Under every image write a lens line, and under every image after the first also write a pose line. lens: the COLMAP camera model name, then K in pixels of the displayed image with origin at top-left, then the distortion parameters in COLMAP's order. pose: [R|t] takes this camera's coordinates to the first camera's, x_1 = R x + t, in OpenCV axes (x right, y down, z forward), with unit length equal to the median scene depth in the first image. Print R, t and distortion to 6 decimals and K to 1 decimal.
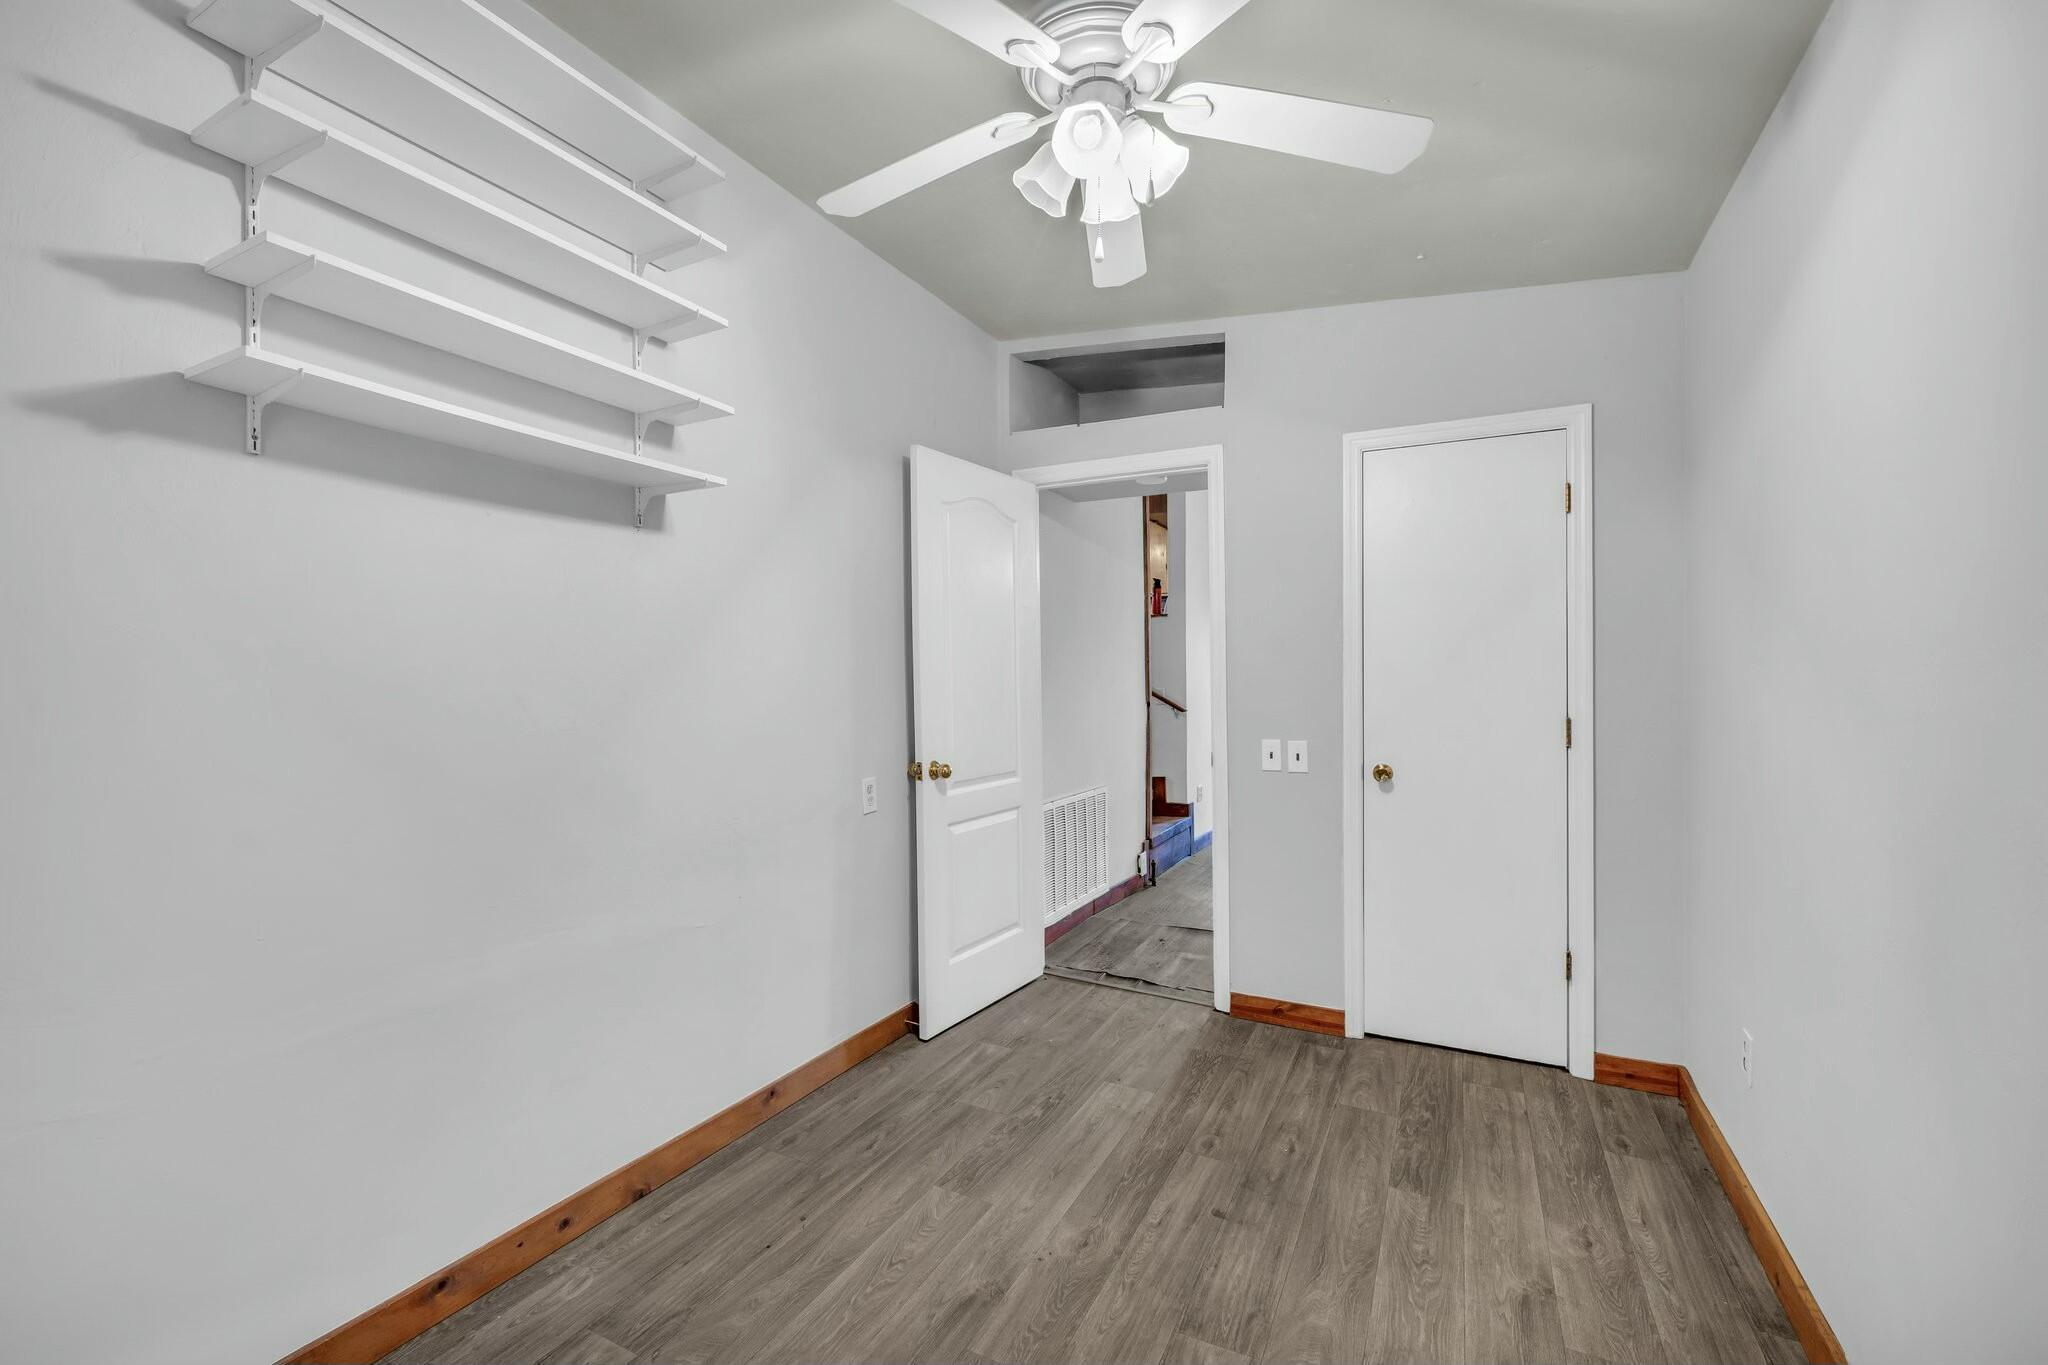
lens RADIAL K [[856.9, 0, 1041.3], [0, 856.9, 678.2], [0, 0, 1]] dist [-0.005229, -0.000646]
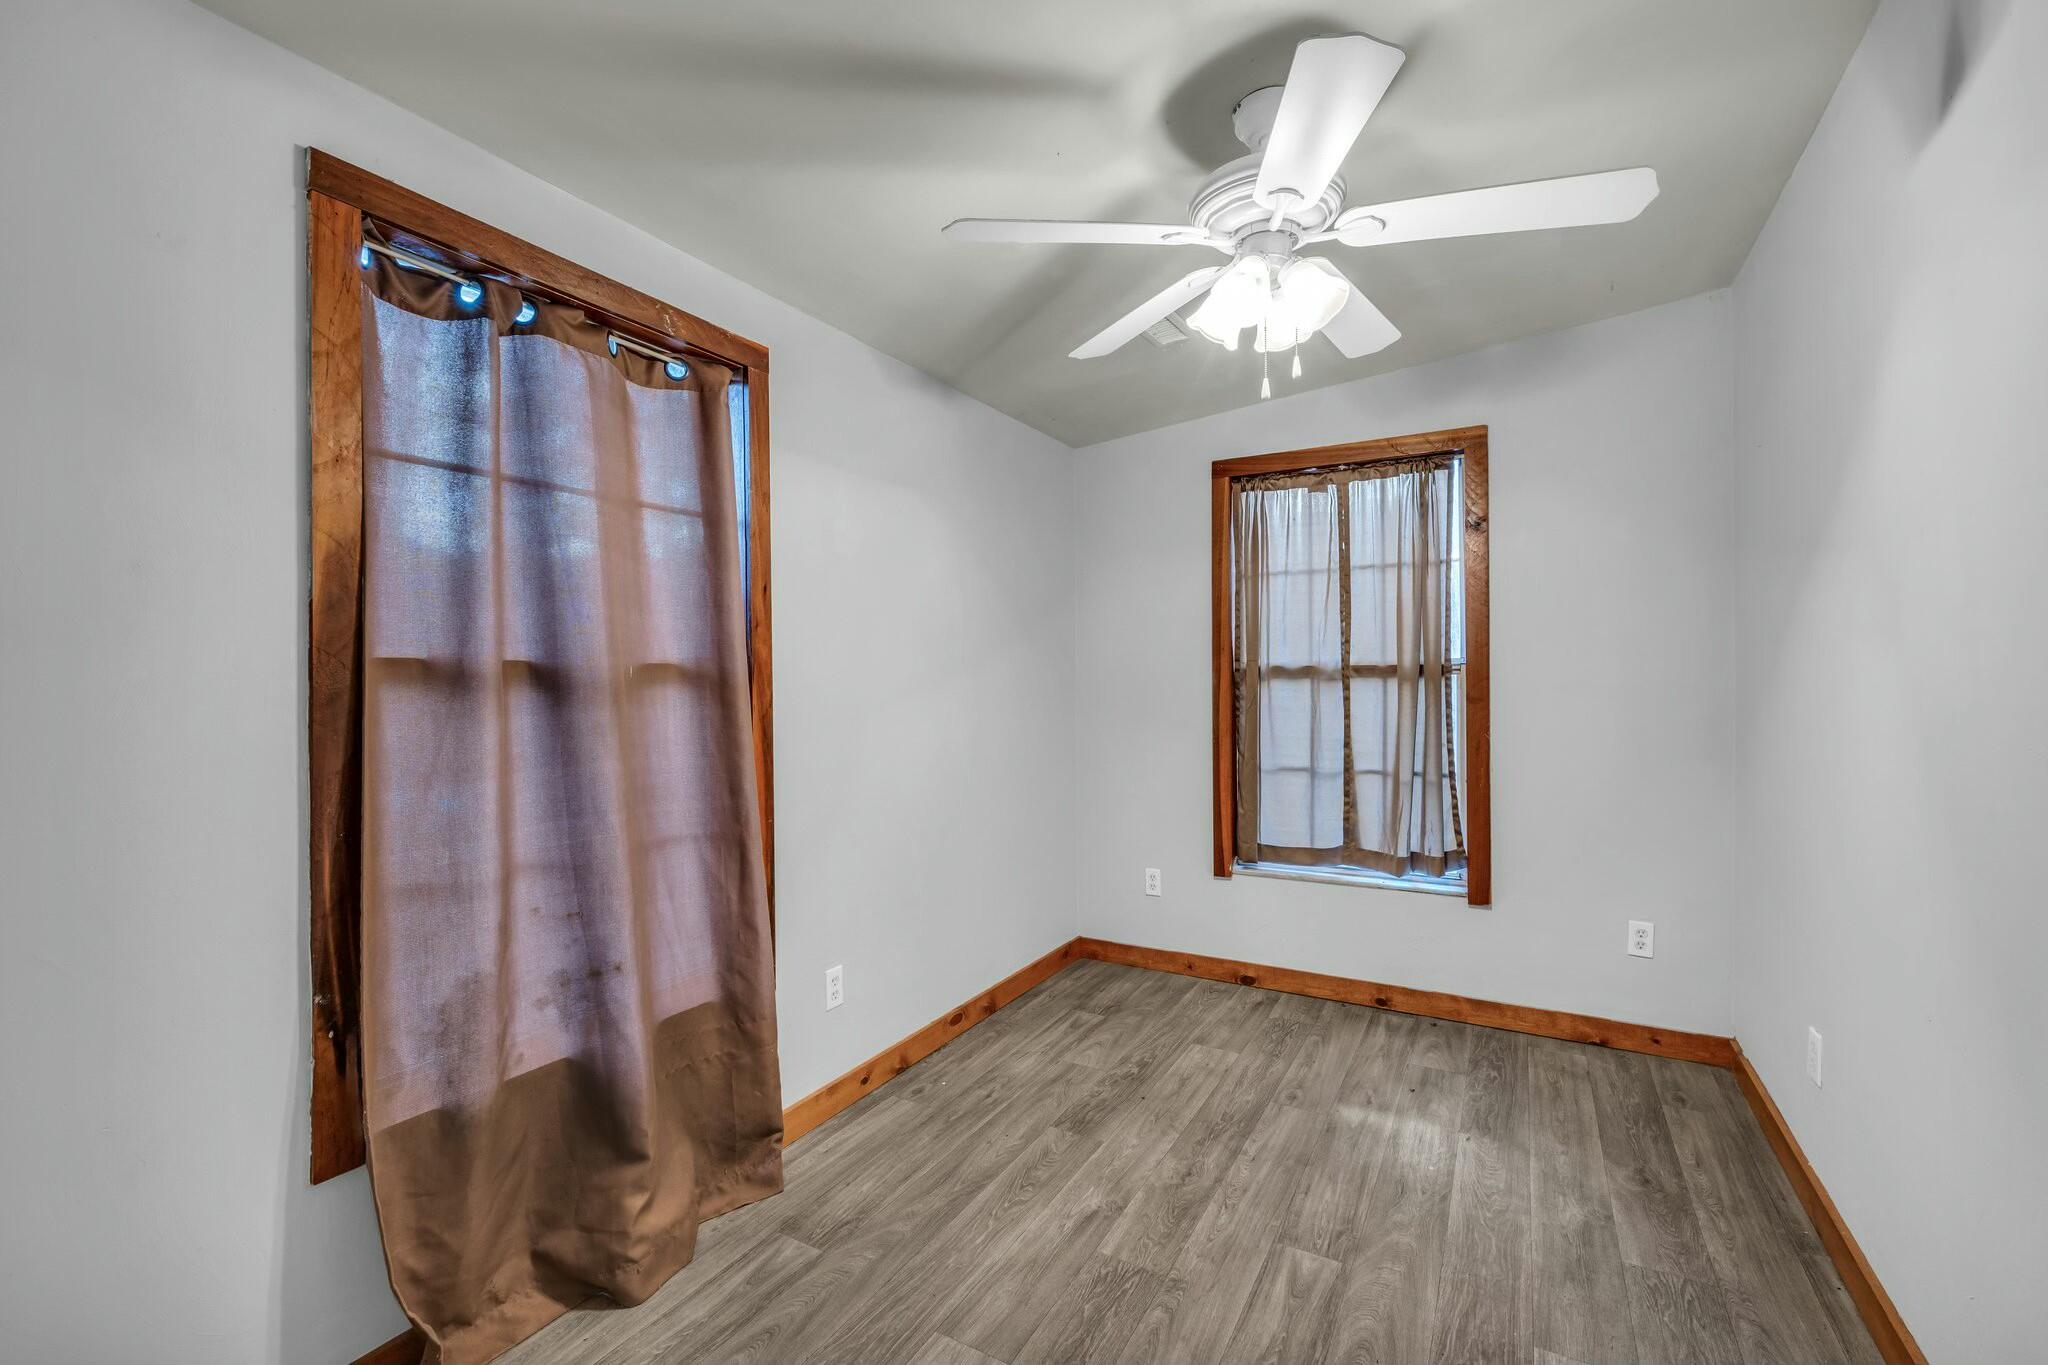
lens RADIAL K [[856.9, 0, 1043.0], [0, 856.9, 698.9], [0, 0, 1]] dist [-0.005229, -0.000646]
pose [[0.998415, -0.017462, -0.053508, -0.065233], [0.018736, 0.999551, 0.023390, -0.002299], [0.053075, -0.024356, 0.998293, -0.124366]]
